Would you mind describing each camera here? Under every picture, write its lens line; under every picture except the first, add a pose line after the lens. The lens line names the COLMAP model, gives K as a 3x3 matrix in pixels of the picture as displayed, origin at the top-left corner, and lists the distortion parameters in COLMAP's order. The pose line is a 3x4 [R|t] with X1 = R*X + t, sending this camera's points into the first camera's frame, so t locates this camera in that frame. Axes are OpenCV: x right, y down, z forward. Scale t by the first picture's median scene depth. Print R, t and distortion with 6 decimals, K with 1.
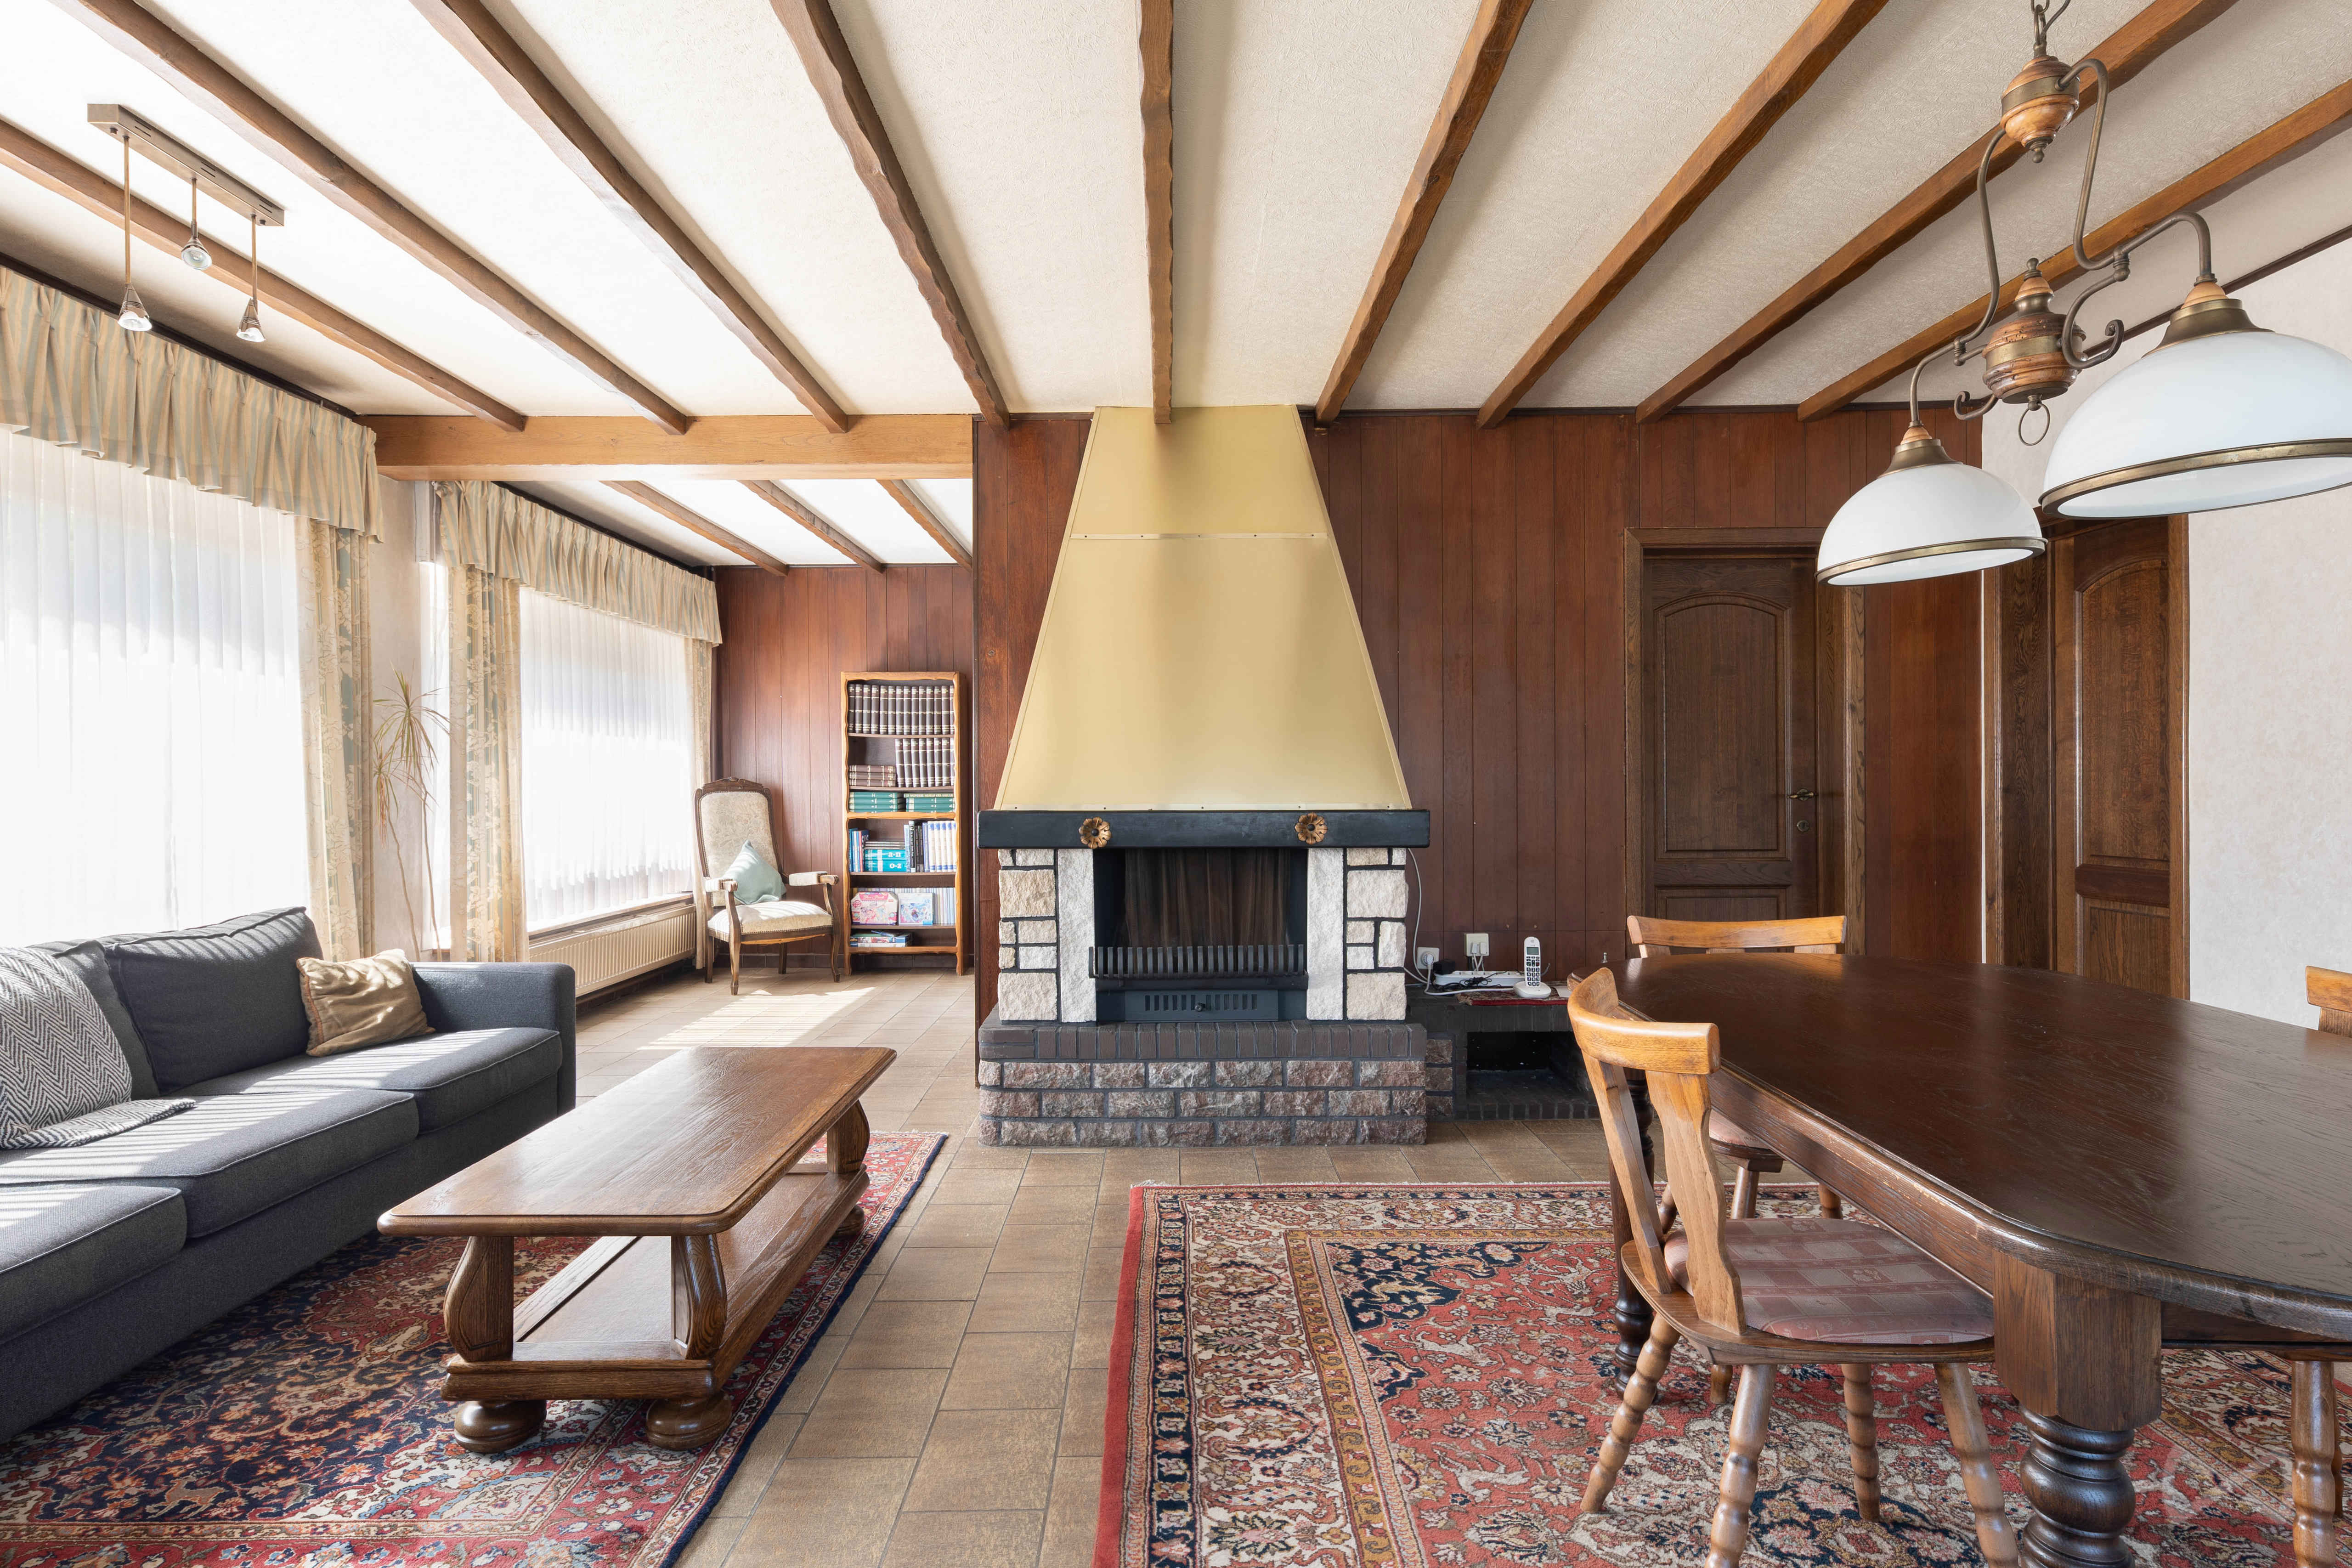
lens RADIAL K [[1240.5, 0, 1169.2], [0, 1240.5, 787.3], [0, 0, 1]] dist [0.011583, 0.001937]
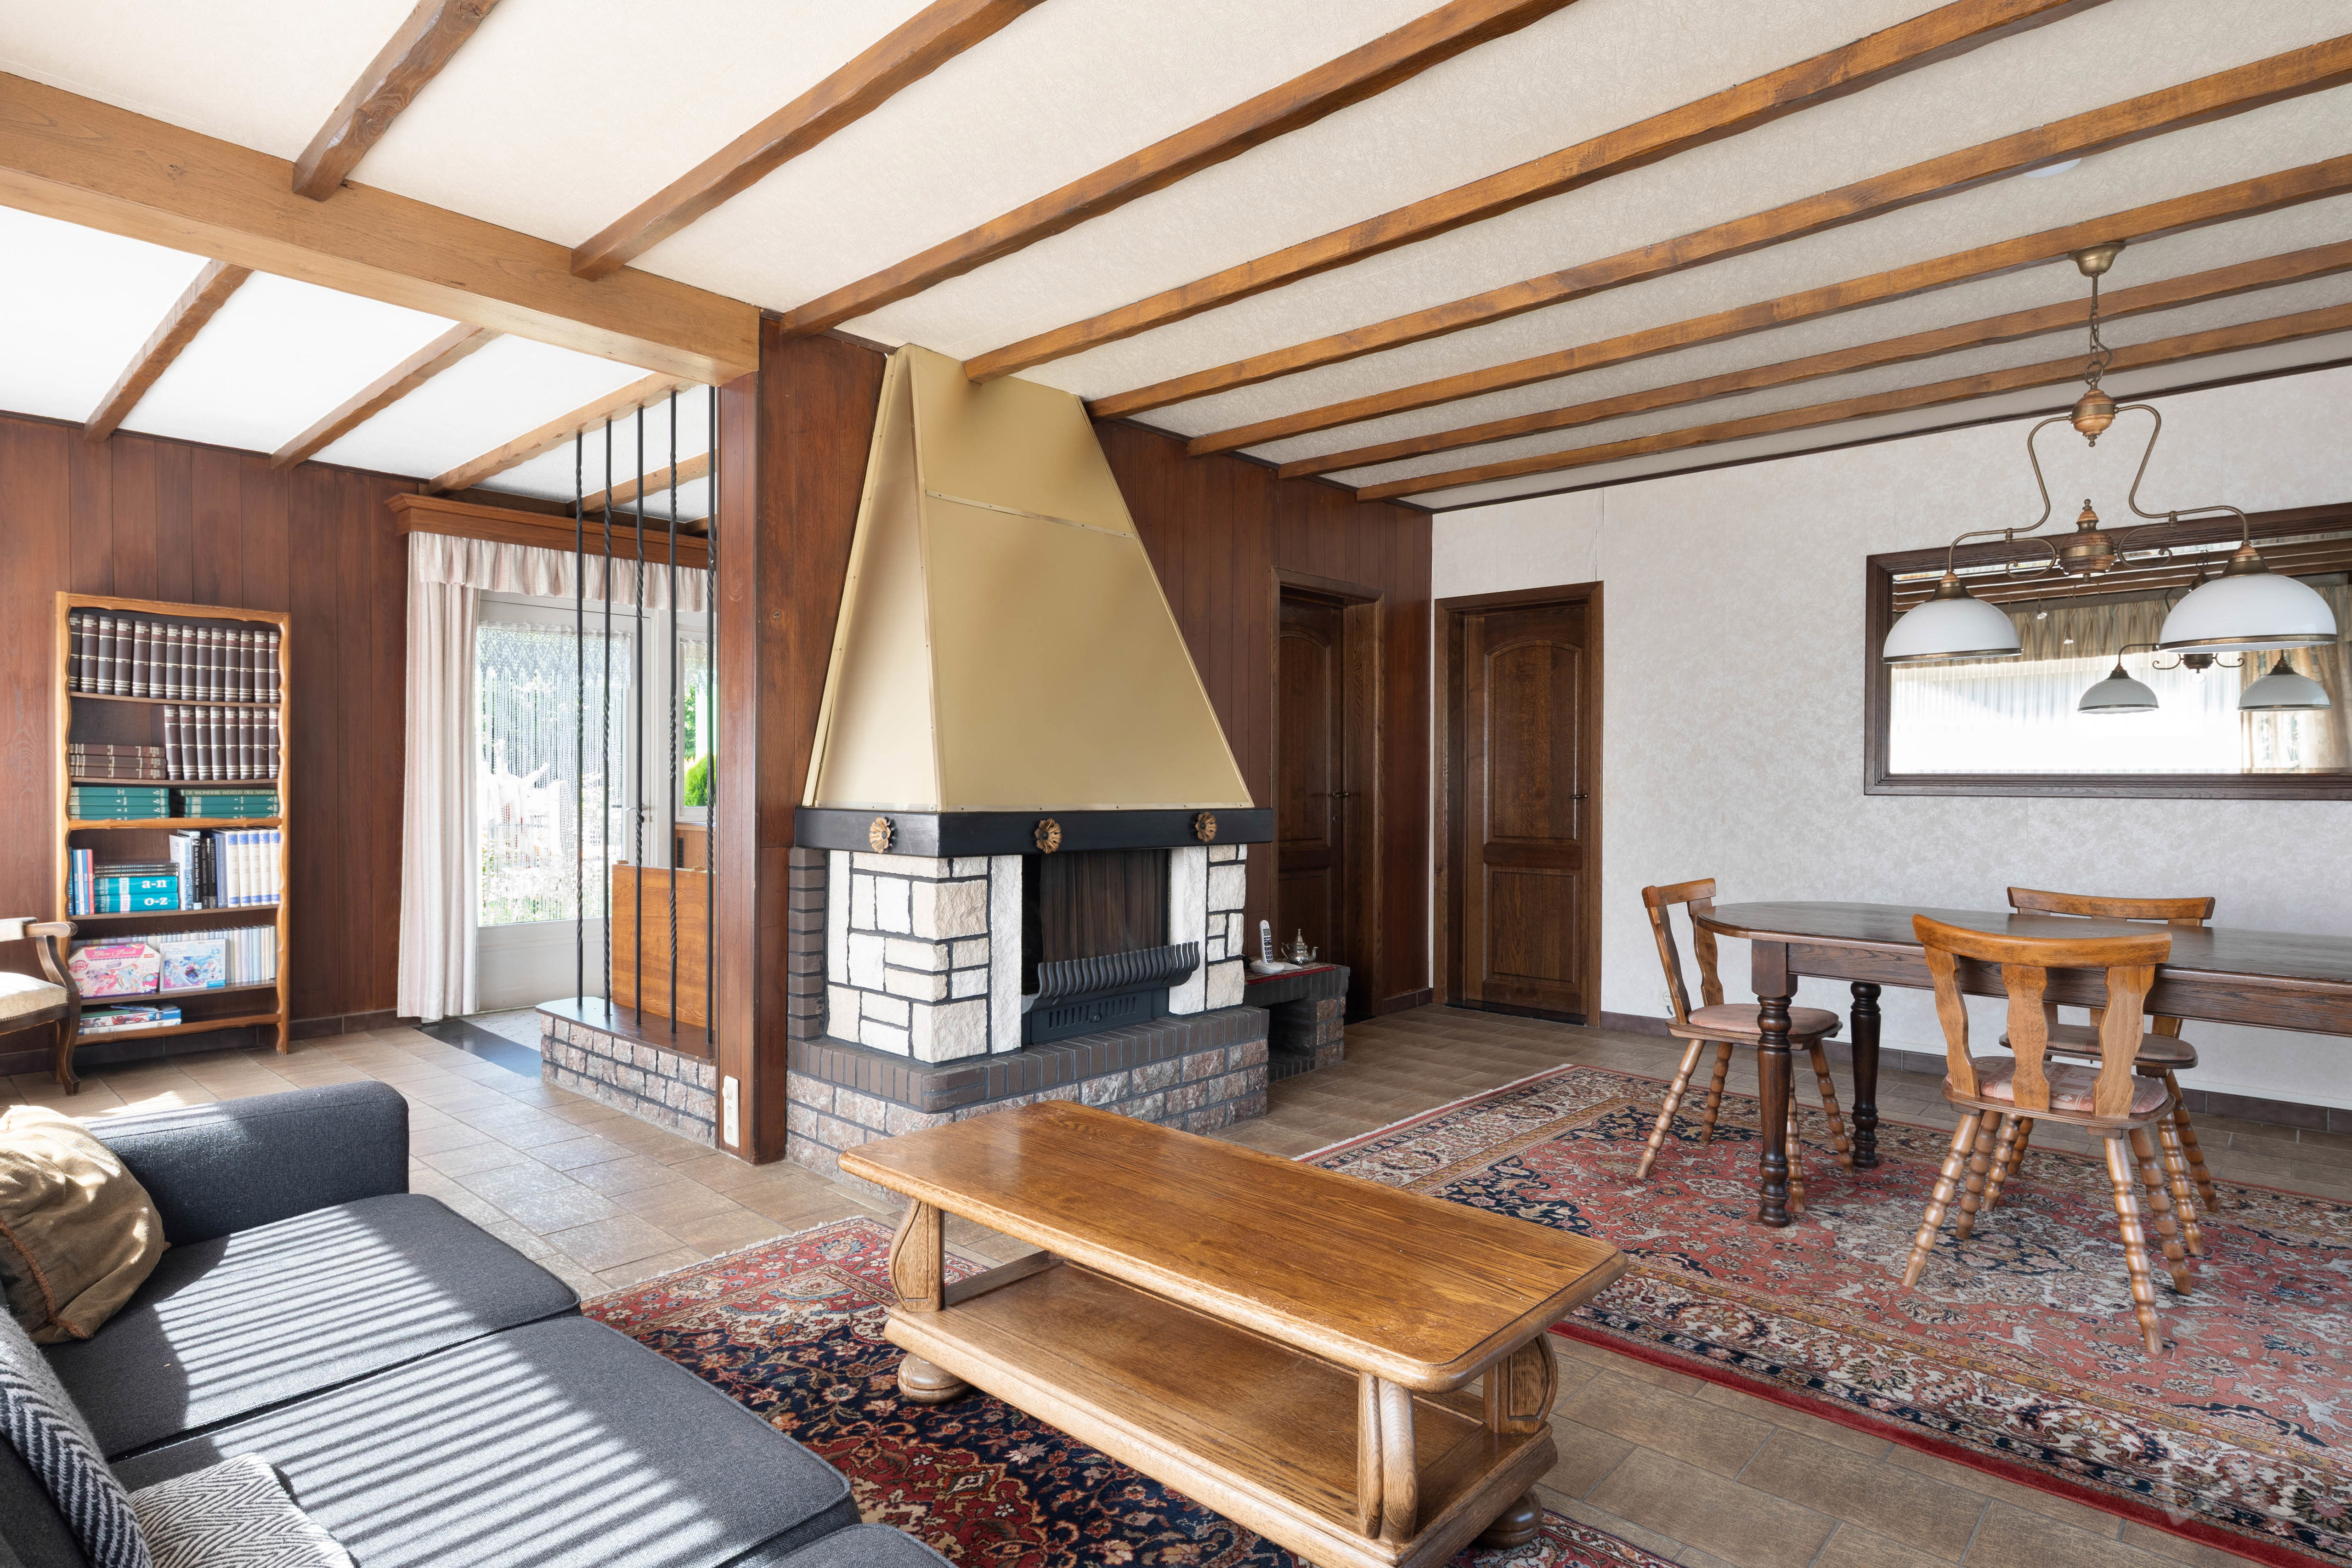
lens RADIAL K [[1240.5, 0, 1190.7], [0, 1240.5, 787.4], [0, 0, 1]] dist [0.011583, 0.001937]
pose [[0.676495, 0.005925, 0.736423, -0.636099], [-0.007269, 0.999973, -0.001368, 0.001837], [-0.736411, -0.004428, 0.676520, 0.306991]]
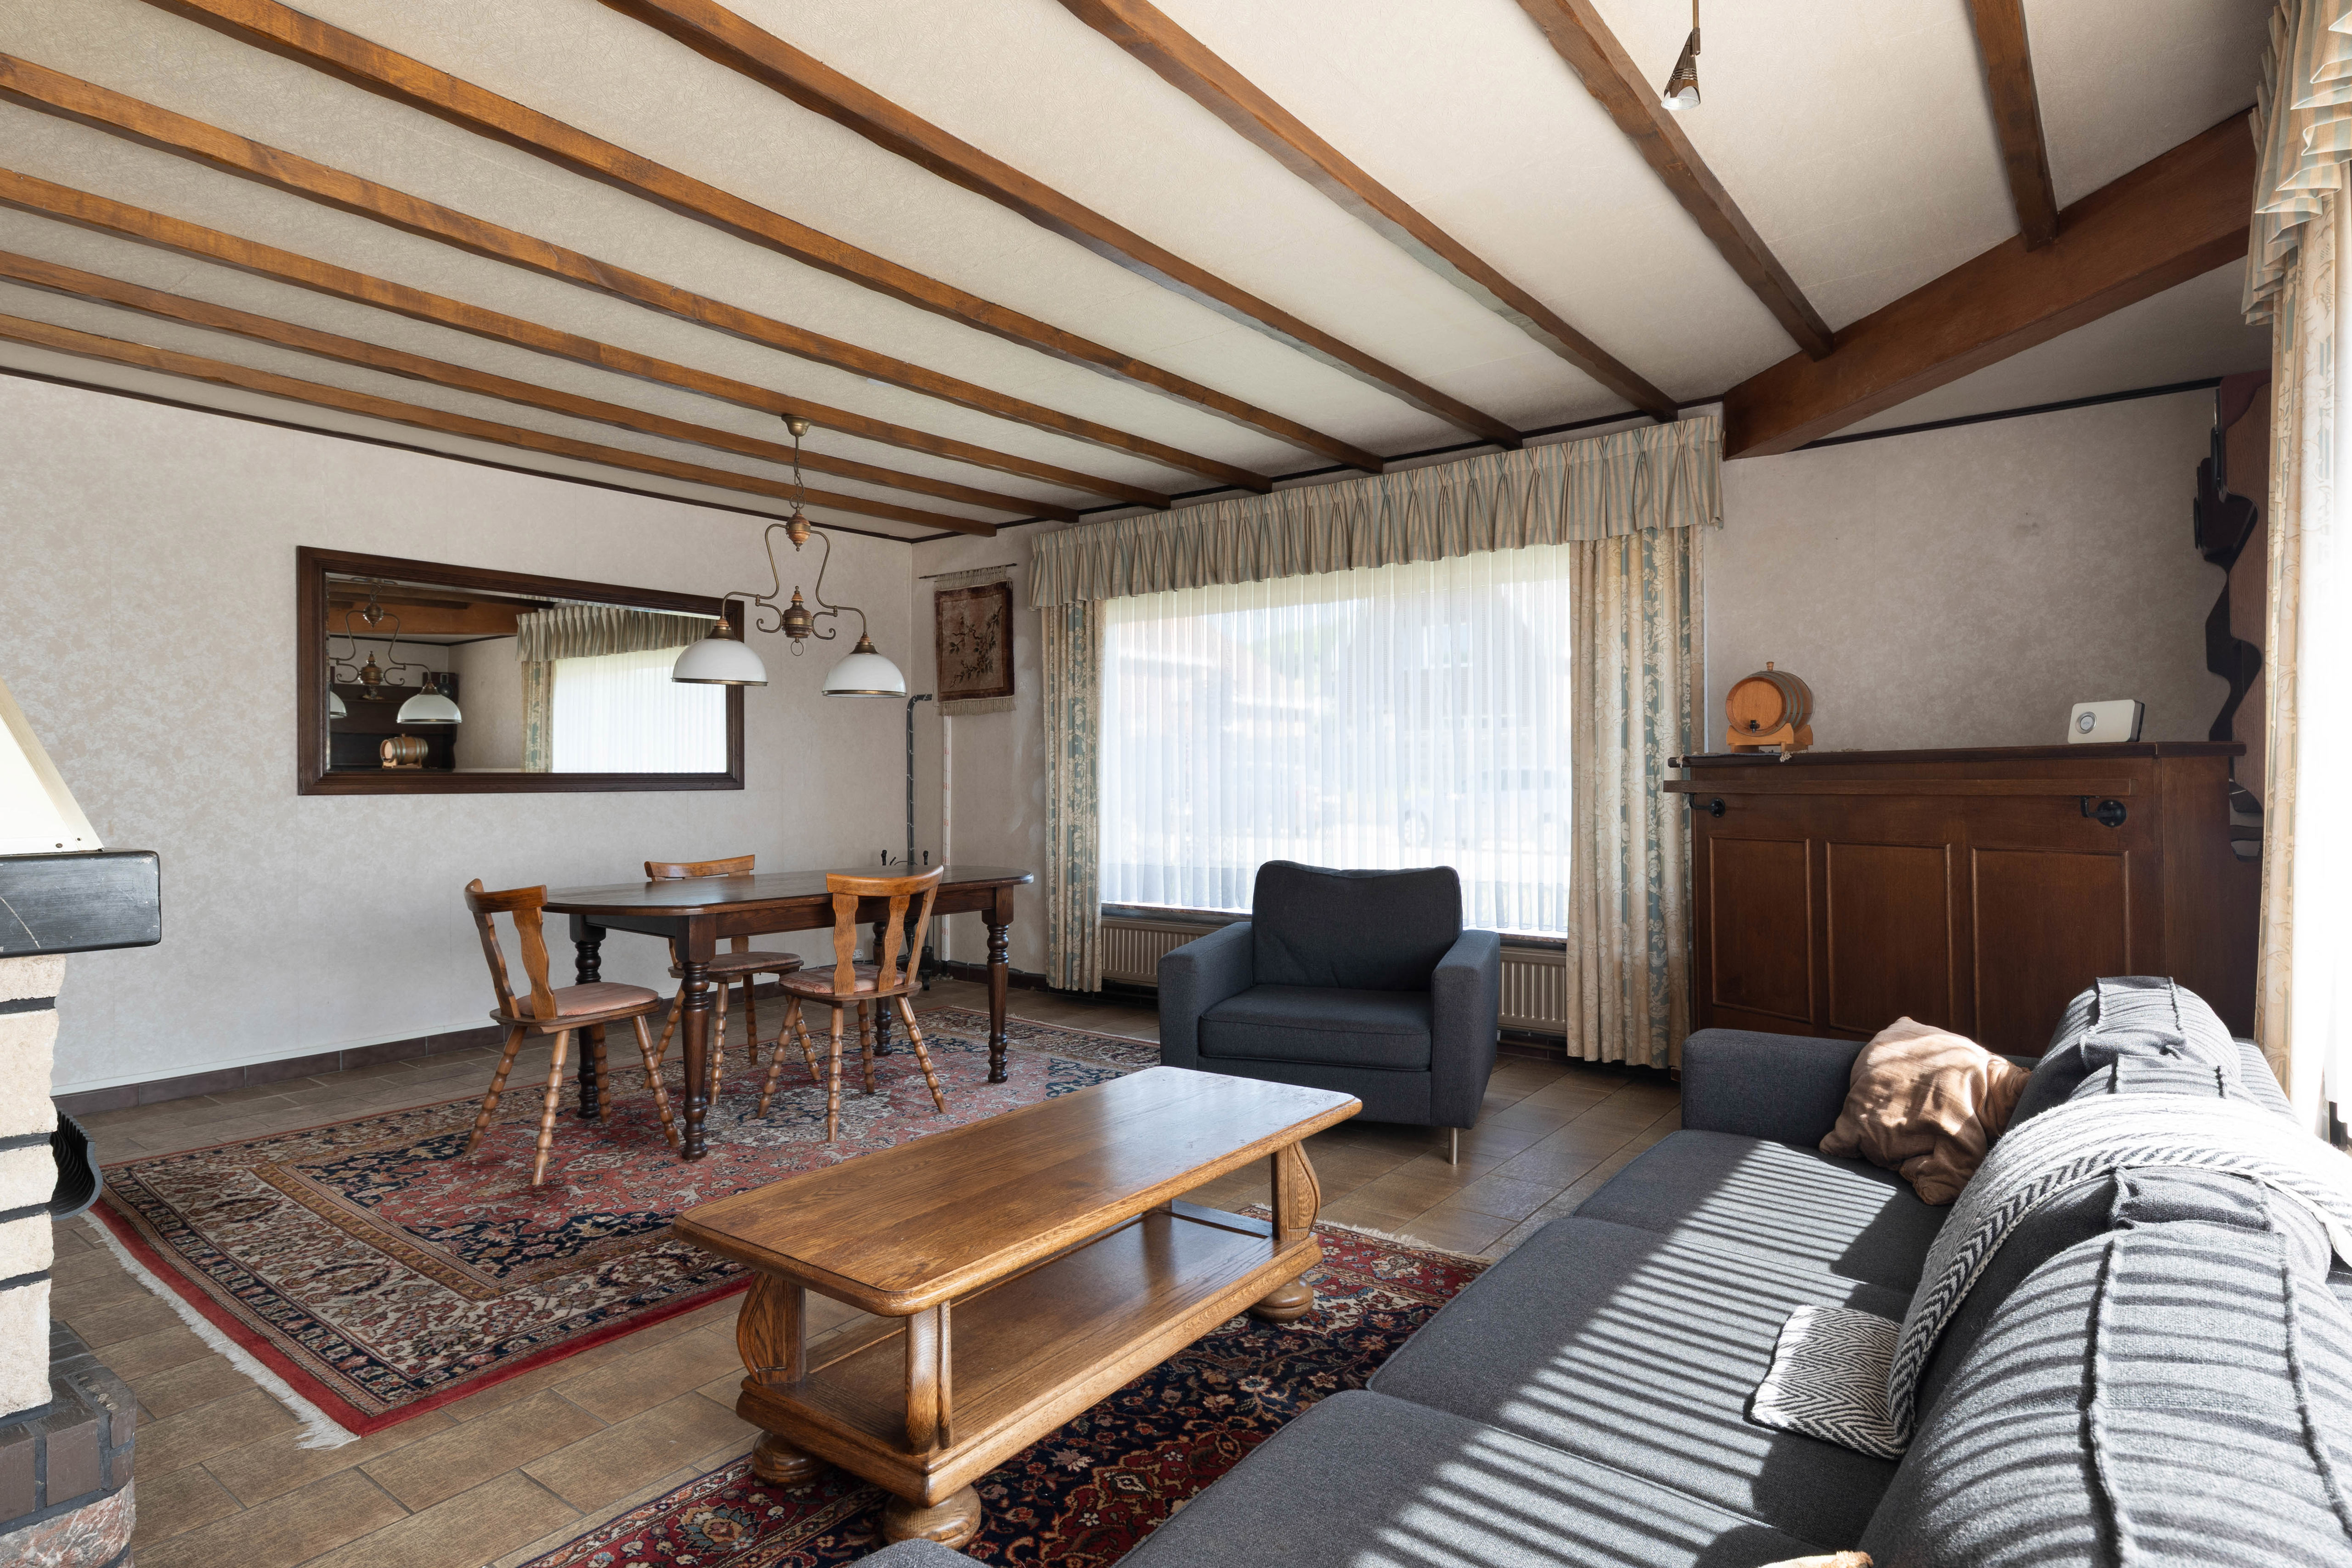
lens RADIAL K [[1240.5, 0, 1156.1], [0, 1240.5, 774.0], [0, 0, 1]] dist [0.011583, 0.001937]
pose [[-0.783994, 0.013958, 0.620612, -0.647685], [0.014615, 0.999885, -0.004026, -0.000425], [-0.620597, 0.005914, -0.784108, 1.092496]]
